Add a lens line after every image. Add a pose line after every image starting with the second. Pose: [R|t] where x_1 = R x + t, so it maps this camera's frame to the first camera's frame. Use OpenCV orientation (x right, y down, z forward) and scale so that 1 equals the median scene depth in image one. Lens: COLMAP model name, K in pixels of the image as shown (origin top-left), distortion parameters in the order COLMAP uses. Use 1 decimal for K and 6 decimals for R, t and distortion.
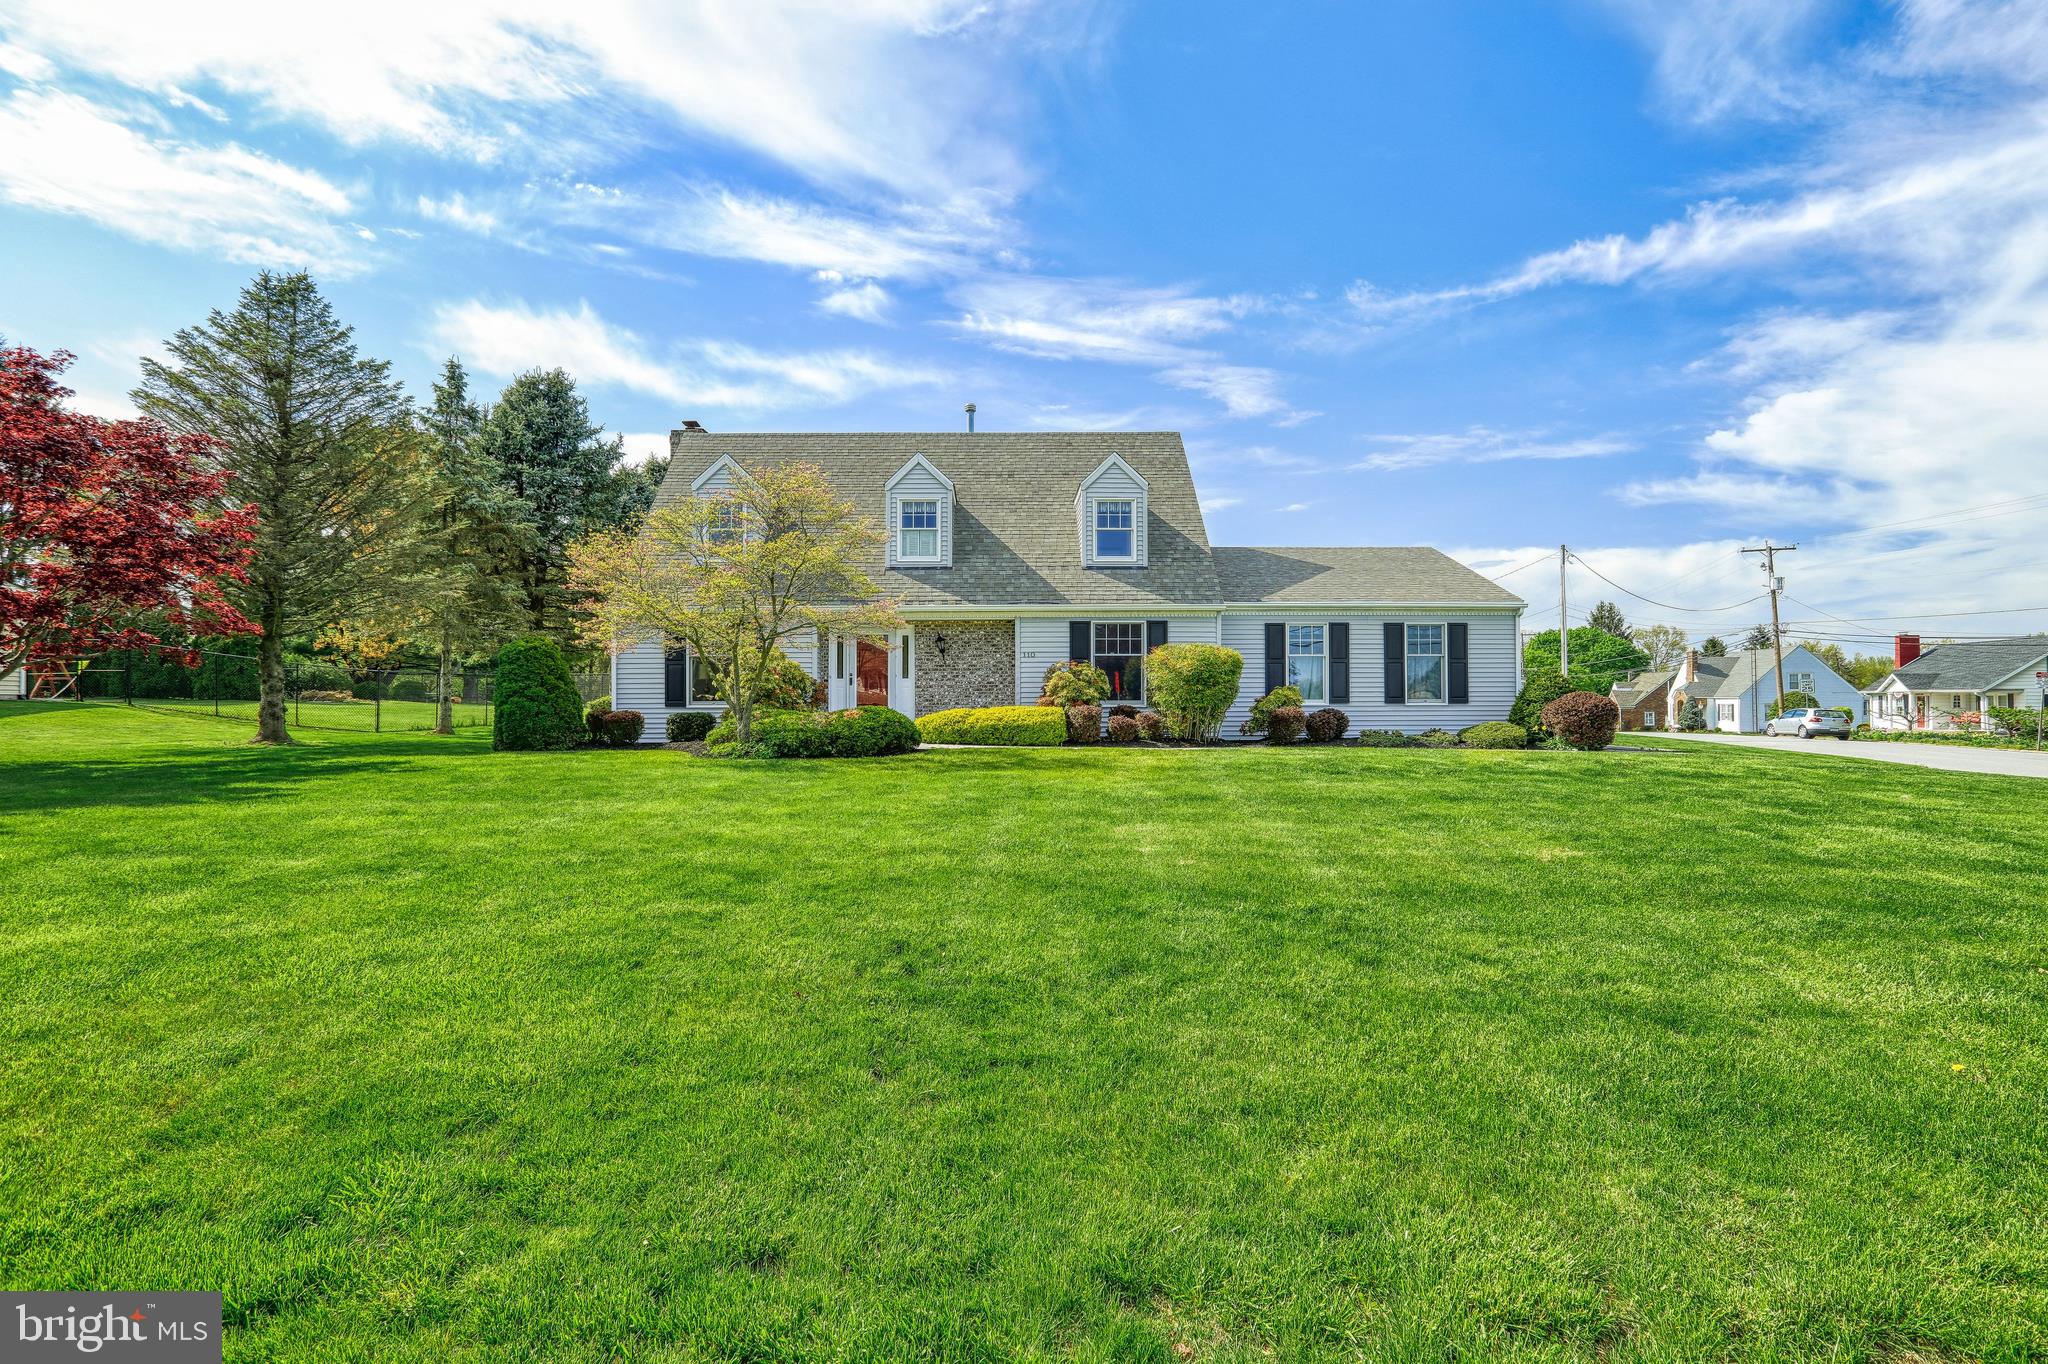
lens RADIAL K [[988.5, 0, 1016.0], [0, 988.5, 693.9], [0, 0, 1]] dist [-0.058737, 0.036618]
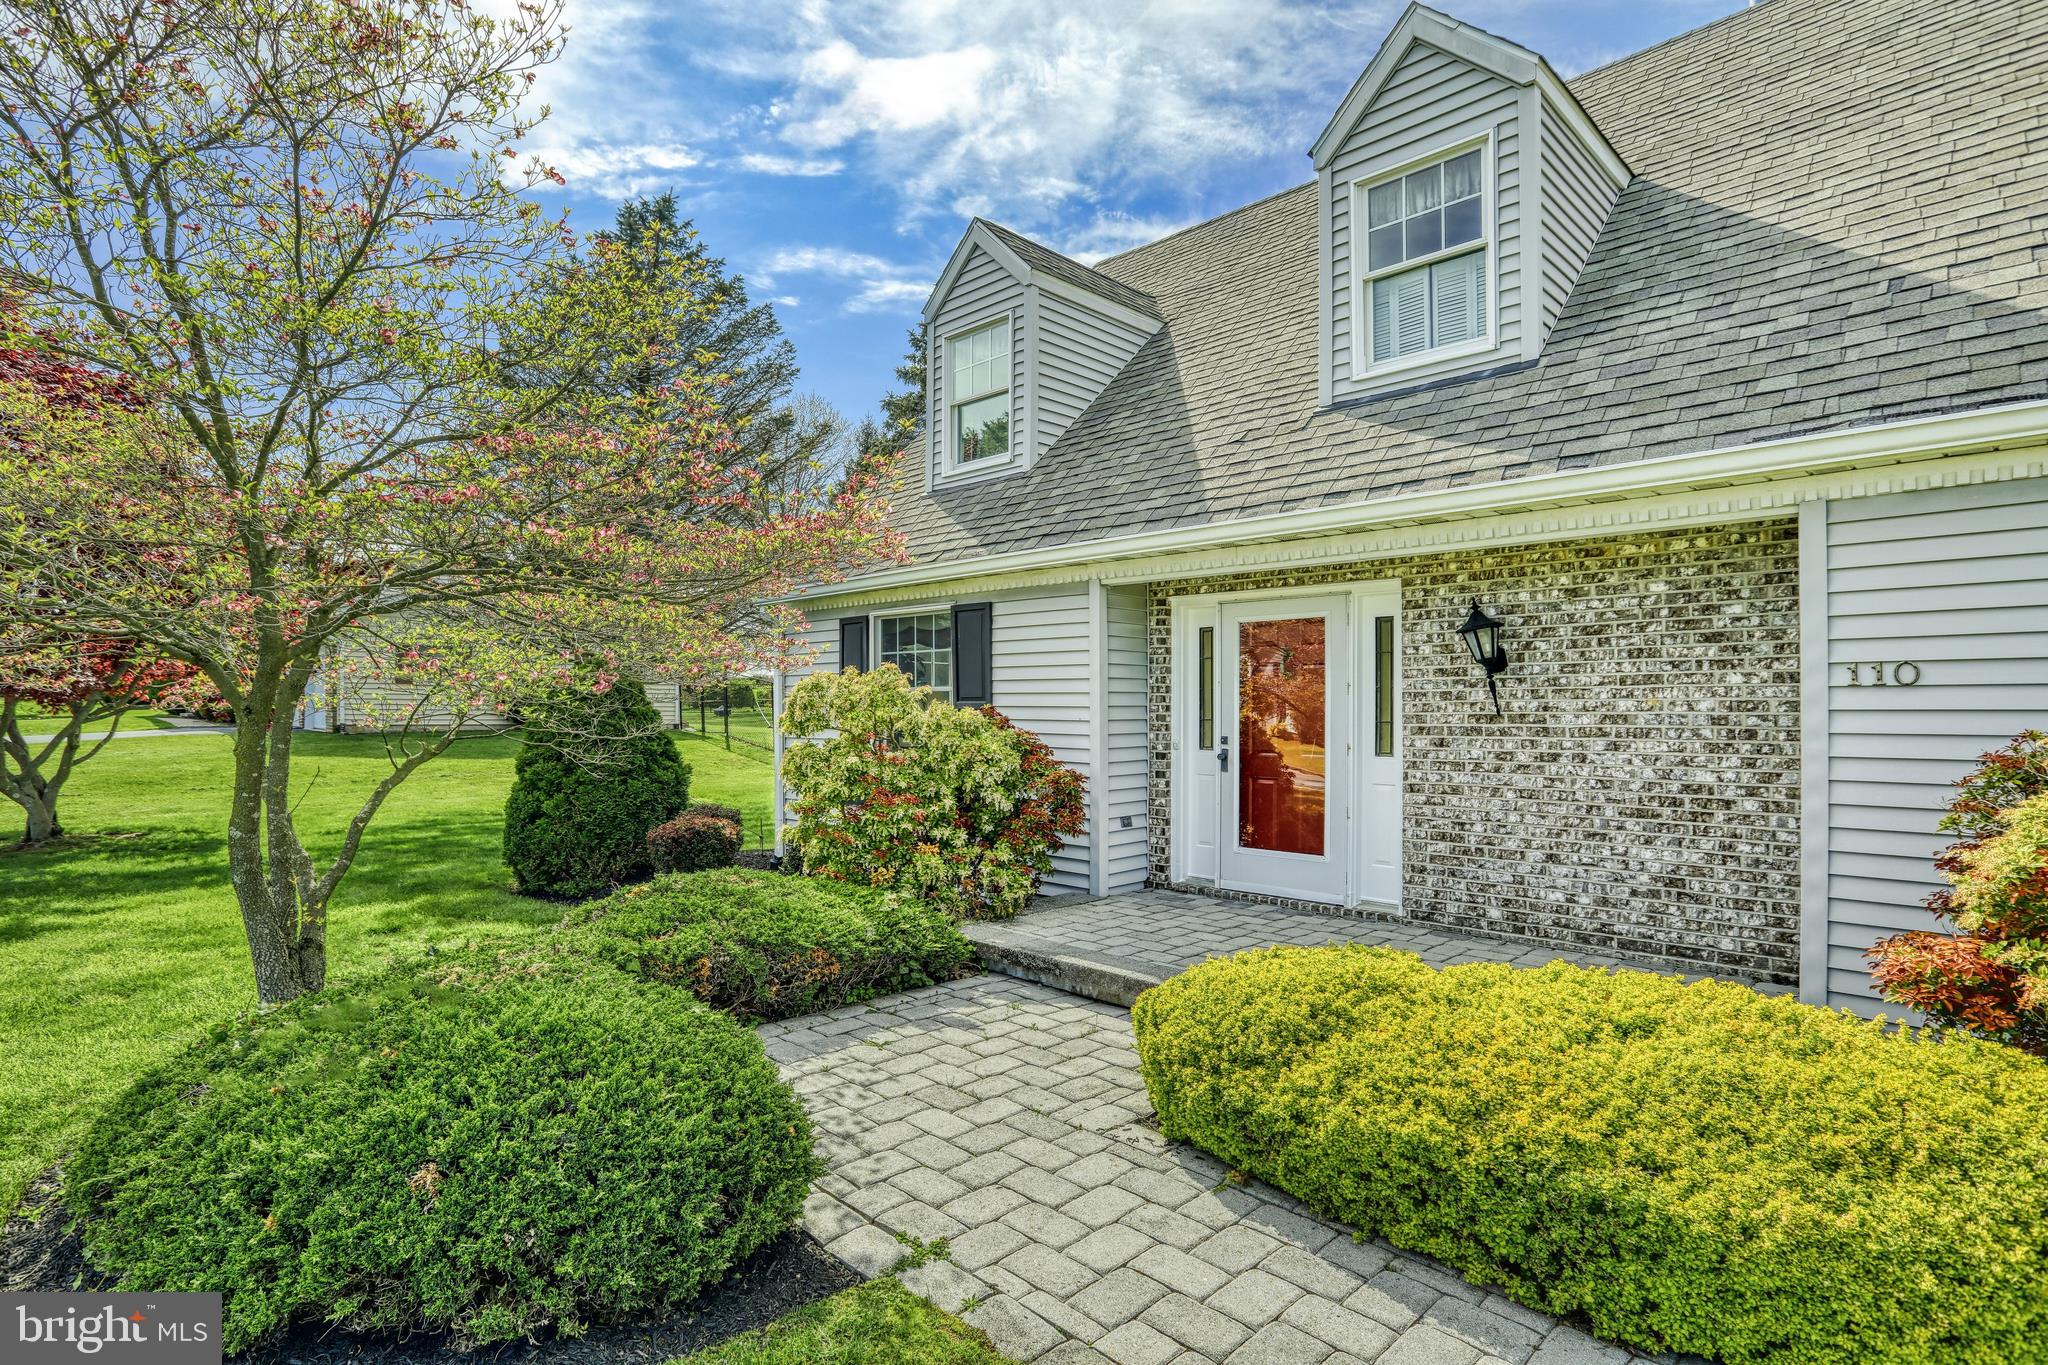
lens RADIAL K [[1003.5, 0, 1016.4], [0, 1003.5, 695.2], [0, 0, 1]] dist [-0.015335, 0.001477]
pose [[0.672769, 0.002978, -0.739847, 0.043609], [-0.009068, 0.999950, -0.004220, -0.032191], [0.739797, 0.009548, 0.672762, 0.707692]]
